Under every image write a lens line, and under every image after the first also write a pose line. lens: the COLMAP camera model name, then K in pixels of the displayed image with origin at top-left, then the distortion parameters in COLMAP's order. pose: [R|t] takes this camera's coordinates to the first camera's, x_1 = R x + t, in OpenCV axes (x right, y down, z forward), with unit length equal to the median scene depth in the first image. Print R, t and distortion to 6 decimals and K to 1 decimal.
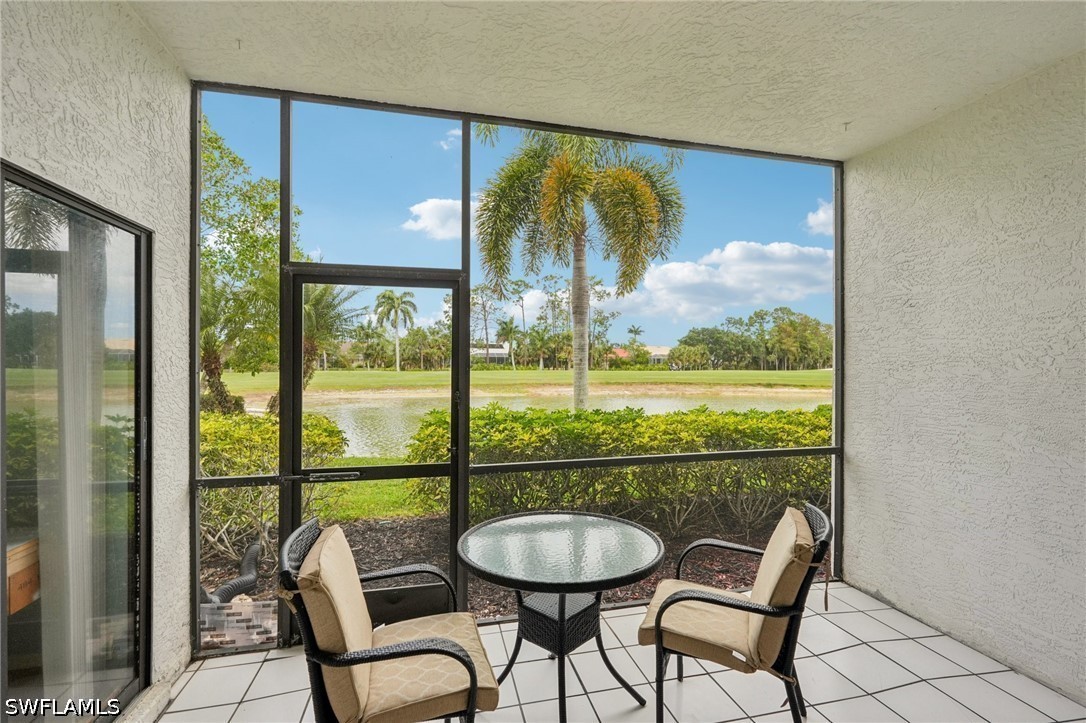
lens RADIAL K [[481.8, 0, 543.7], [0, 481.8, 362.0], [0, 0, 1]] dist [-0.009362, 0.004052]
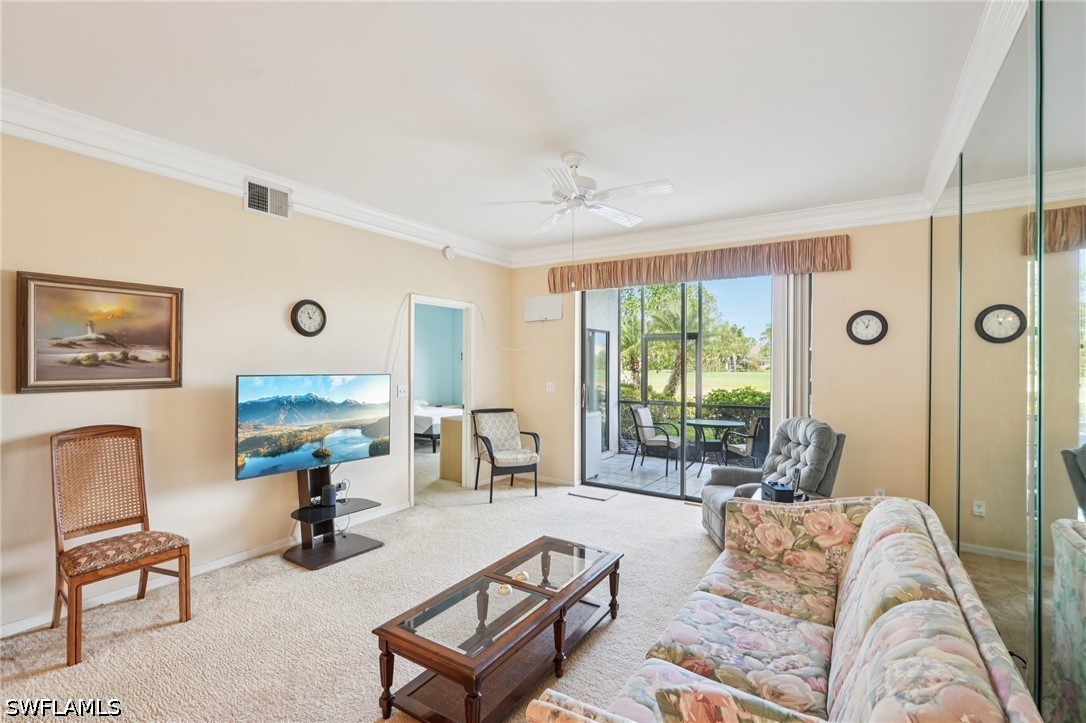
lens RADIAL K [[481.8, 0, 543.9], [0, 481.8, 363.2], [0, 0, 1]] dist [-0.009362, 0.004052]
pose [[0.693406, -0.003279, -0.720539, 1.509130], [0.003233, 0.999994, -0.001439, -0.051012], [0.720539, -0.001331, 0.693413, -1.946869]]
